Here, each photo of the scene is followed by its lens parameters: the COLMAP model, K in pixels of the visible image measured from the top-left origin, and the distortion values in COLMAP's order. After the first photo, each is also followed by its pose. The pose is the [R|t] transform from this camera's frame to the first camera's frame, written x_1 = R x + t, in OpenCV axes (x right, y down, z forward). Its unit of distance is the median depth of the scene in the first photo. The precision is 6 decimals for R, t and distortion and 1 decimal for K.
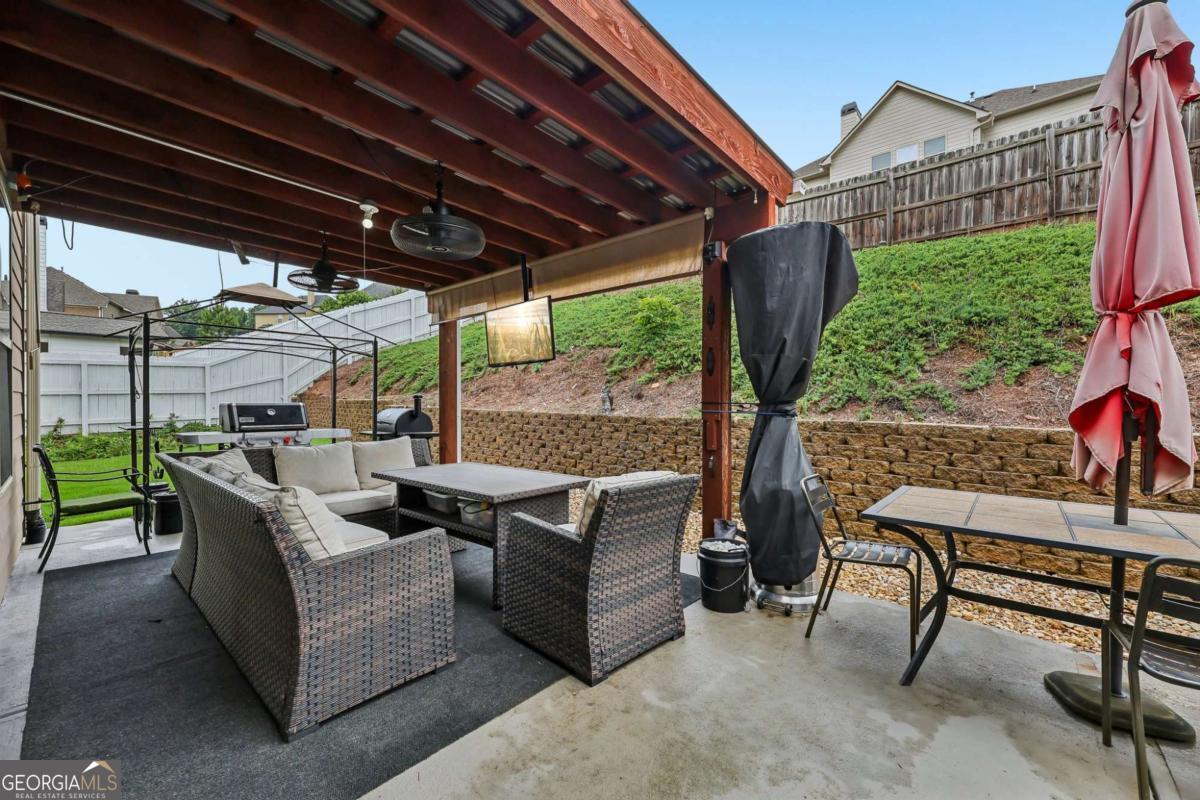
lens RADIAL K [[480.6, 0, 599.3], [0, 480.6, 401.0], [0, 0, 1]] dist [-0.004568, 0.000967]
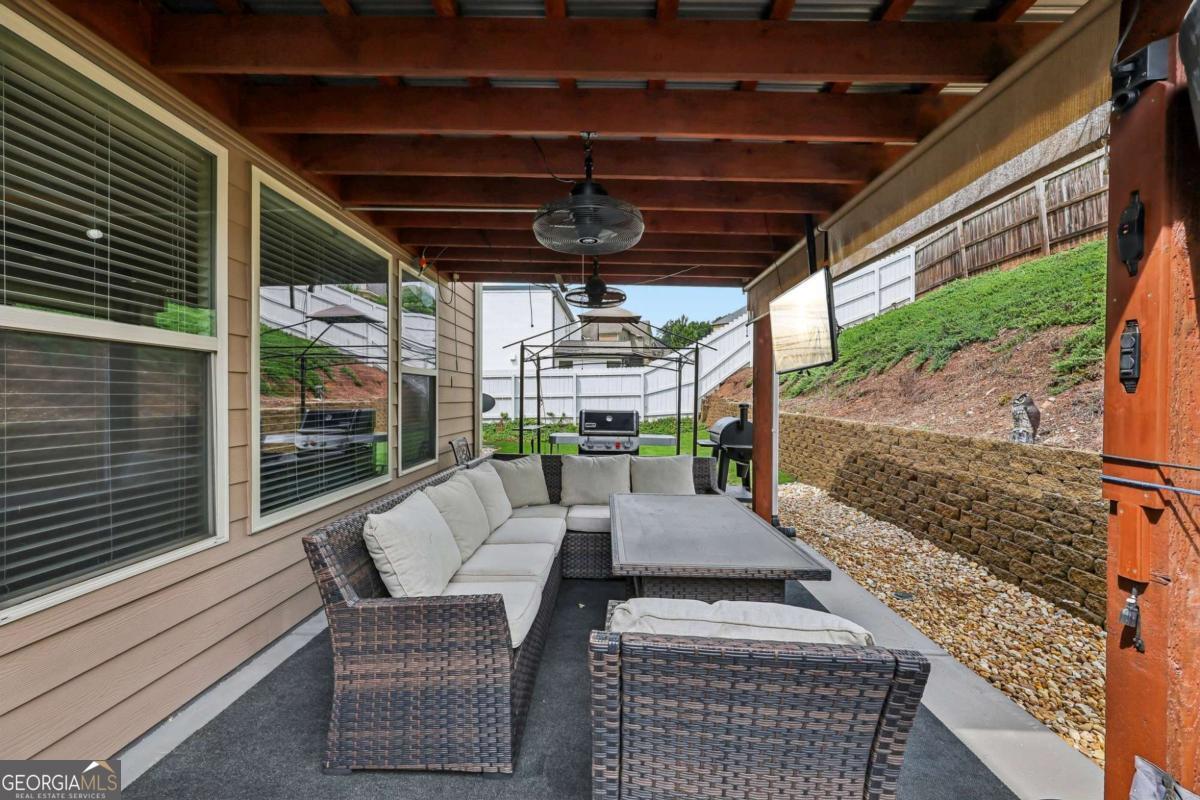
lens RADIAL K [[480.6, 0, 600.2], [0, 480.6, 399.8], [0, 0, 1]] dist [-0.004568, 0.000967]
pose [[0.642092, 0.010455, -0.766557, 0.136174], [-0.008346, 0.999943, 0.006647, -0.024147], [0.766582, 0.002129, 0.642142, 0.221498]]
